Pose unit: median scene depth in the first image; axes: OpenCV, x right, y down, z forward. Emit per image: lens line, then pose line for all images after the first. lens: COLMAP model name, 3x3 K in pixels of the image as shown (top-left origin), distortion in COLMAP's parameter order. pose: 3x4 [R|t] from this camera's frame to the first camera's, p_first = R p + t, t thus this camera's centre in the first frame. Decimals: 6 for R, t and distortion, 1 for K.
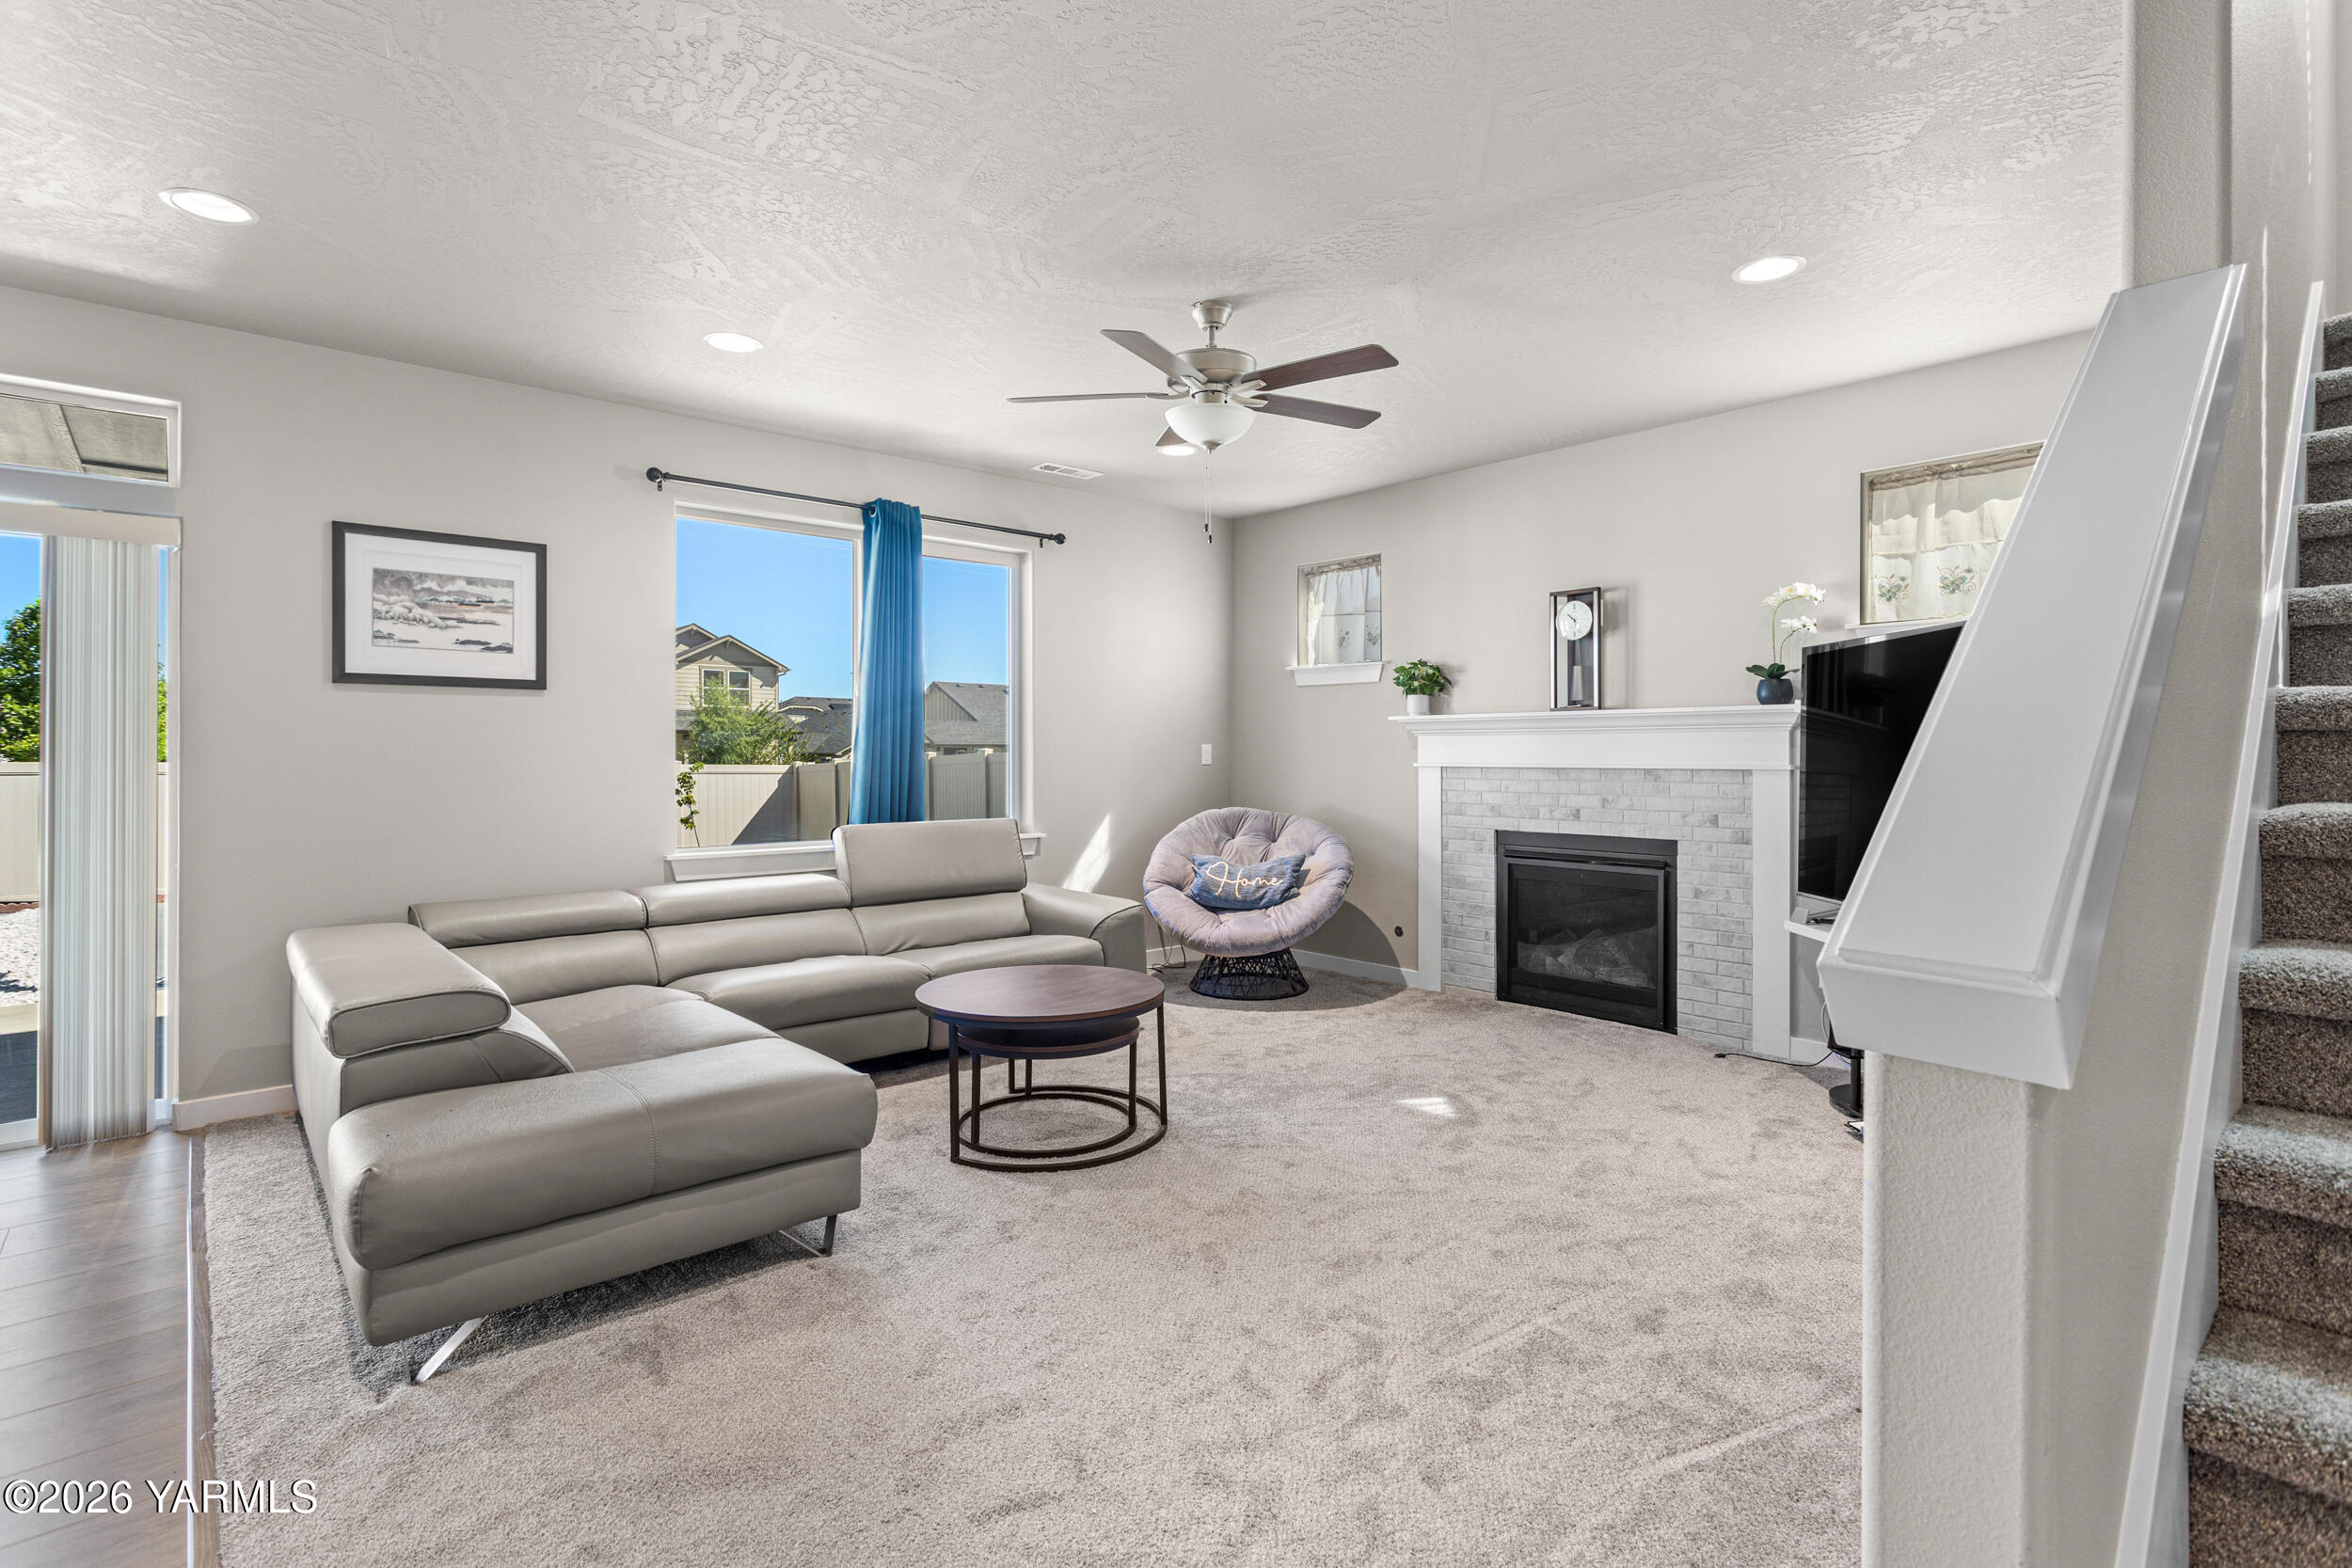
lens RADIAL K [[1129.1, 0, 1162.1], [0, 1129.1, 753.5], [0, 0, 1]] dist [-0.000388, 0.001406]
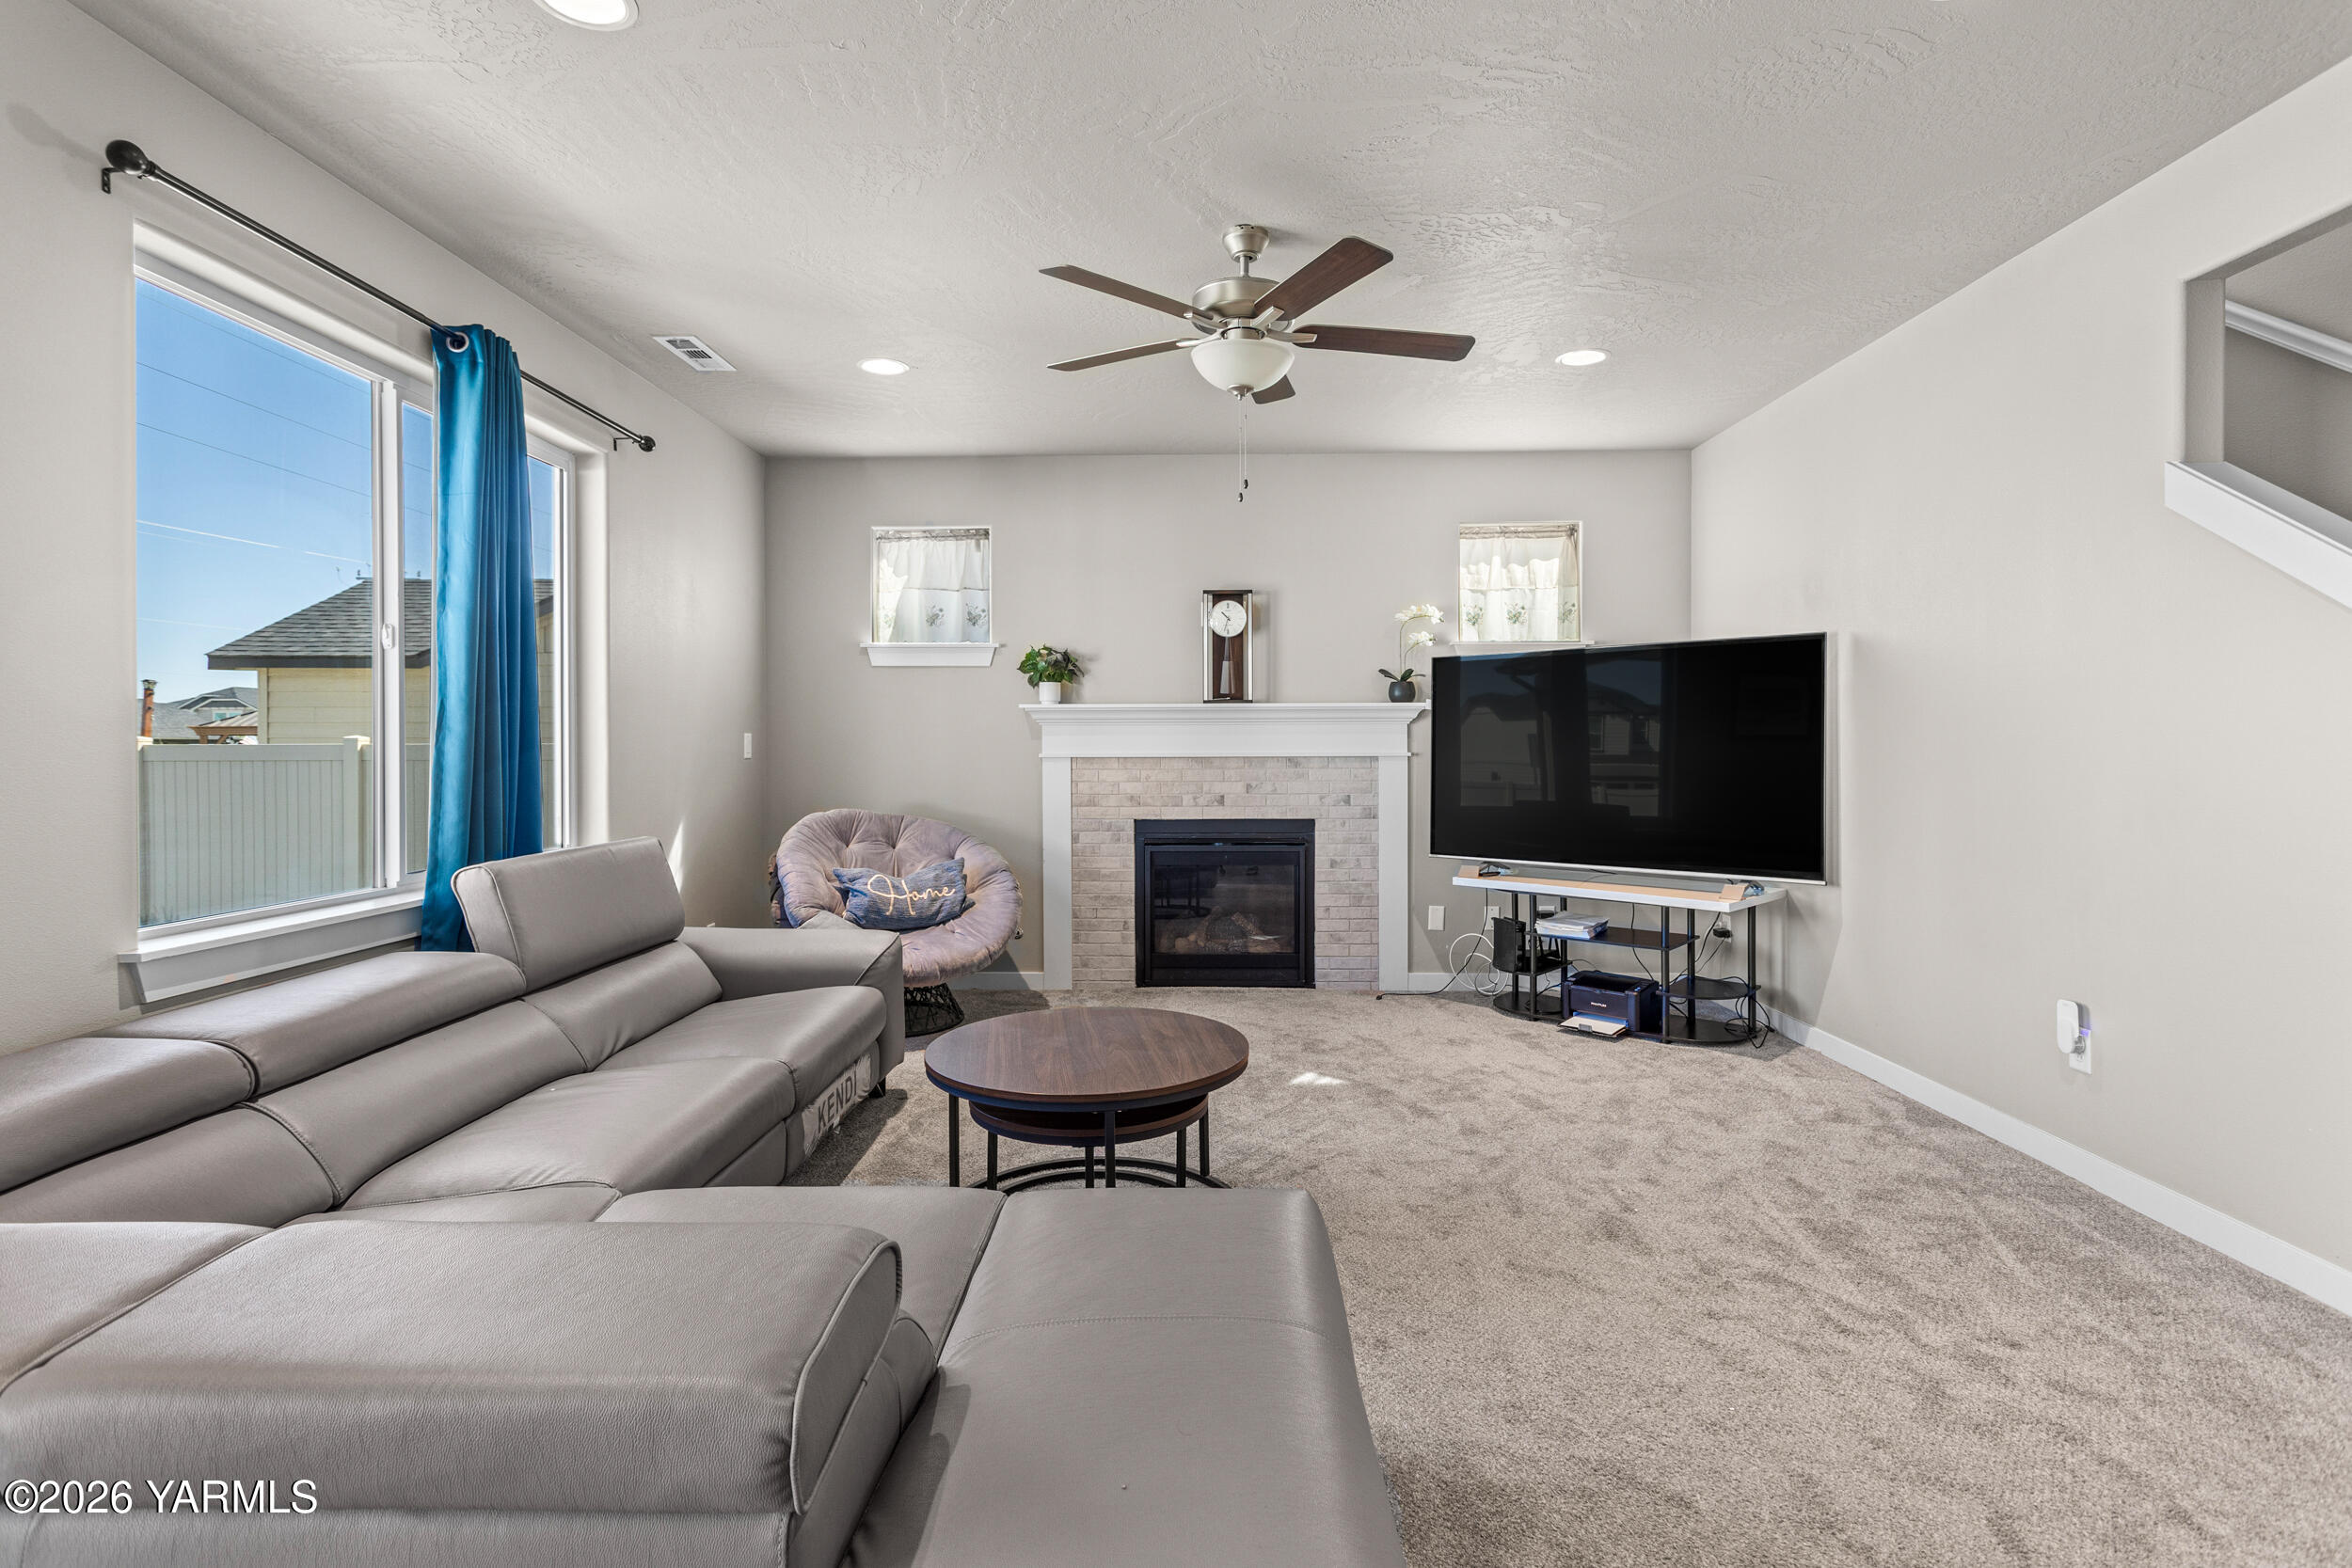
lens RADIAL K [[1129.1, 0, 1162.3], [0, 1129.1, 752.1], [0, 0, 1]] dist [-0.000388, 0.001406]
pose [[0.674149, -0.004515, 0.738581, -0.494706], [0.002867, 0.999990, 0.003497, 0.004772], [-0.738590, -0.000240, 0.674155, 0.343025]]
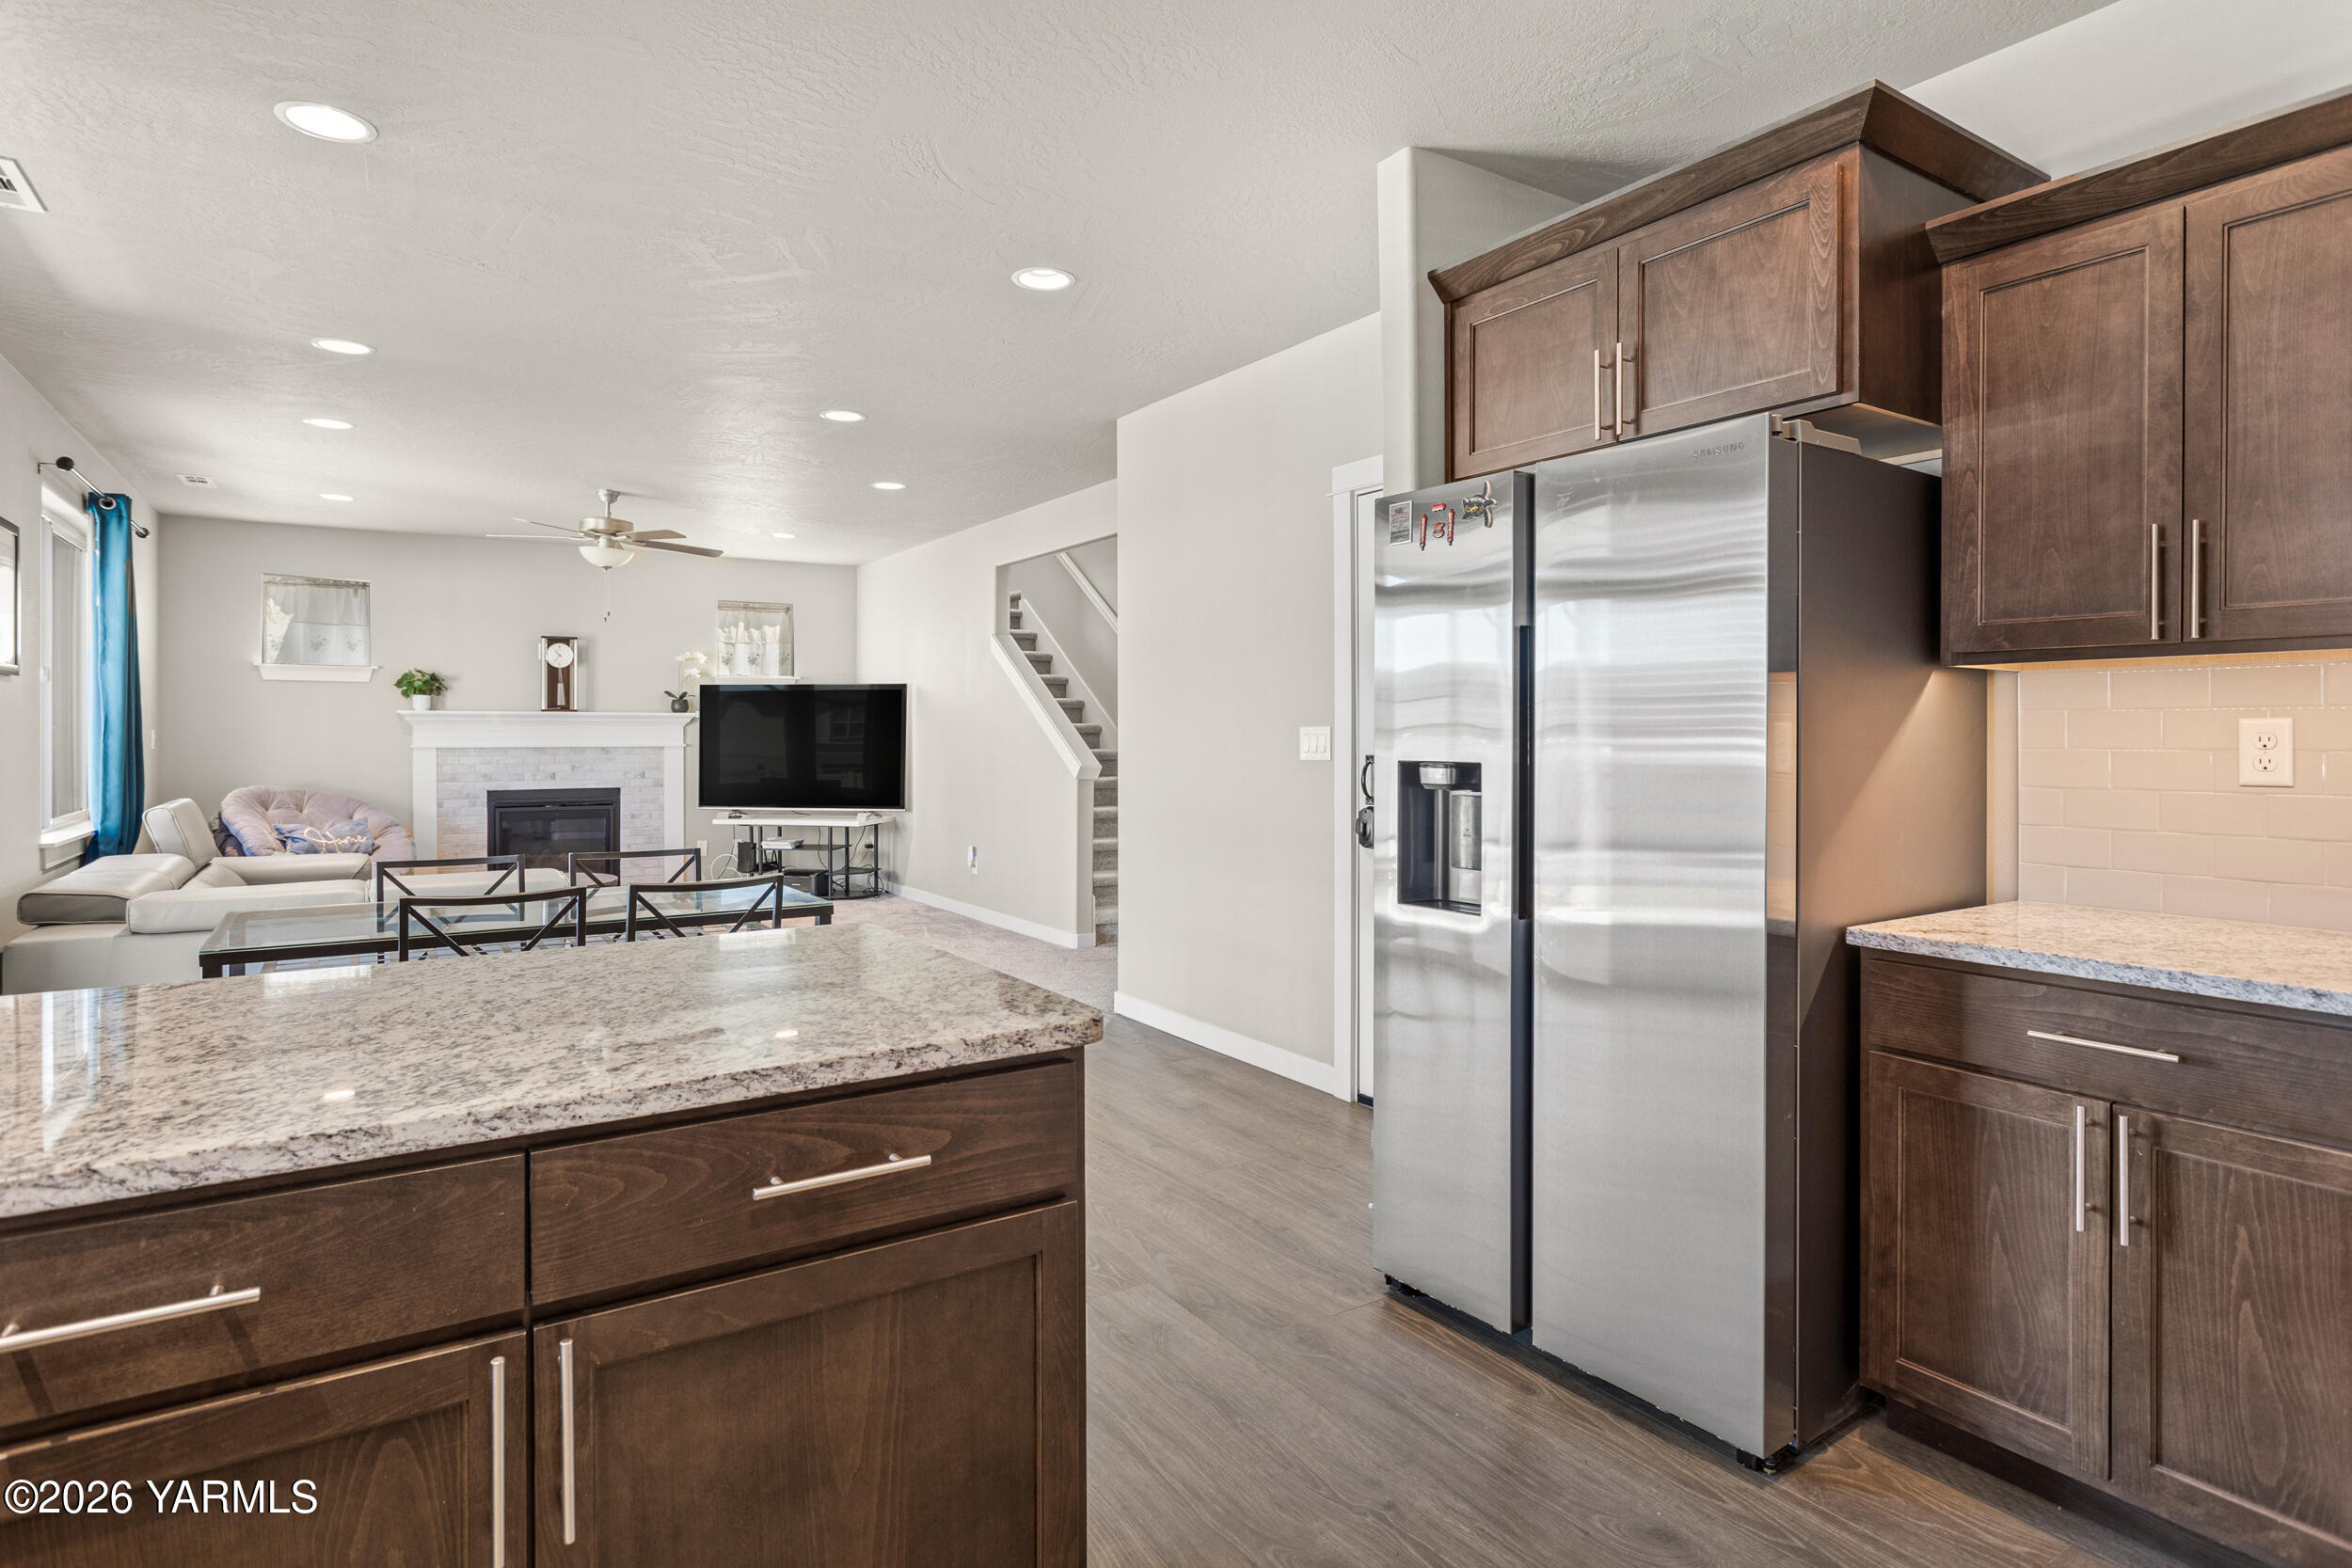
lens RADIAL K [[1274.2, 0, 1172.4], [0, 1274.2, 745.0], [0, 0, 1]] dist [-0.001162, -0.001047]
pose [[0.146289, -0.006017, 0.989224, -1.379602], [-0.000463, 0.999981, 0.006151, -0.002025], [-0.989242, -0.001358, 0.146284, -0.138420]]
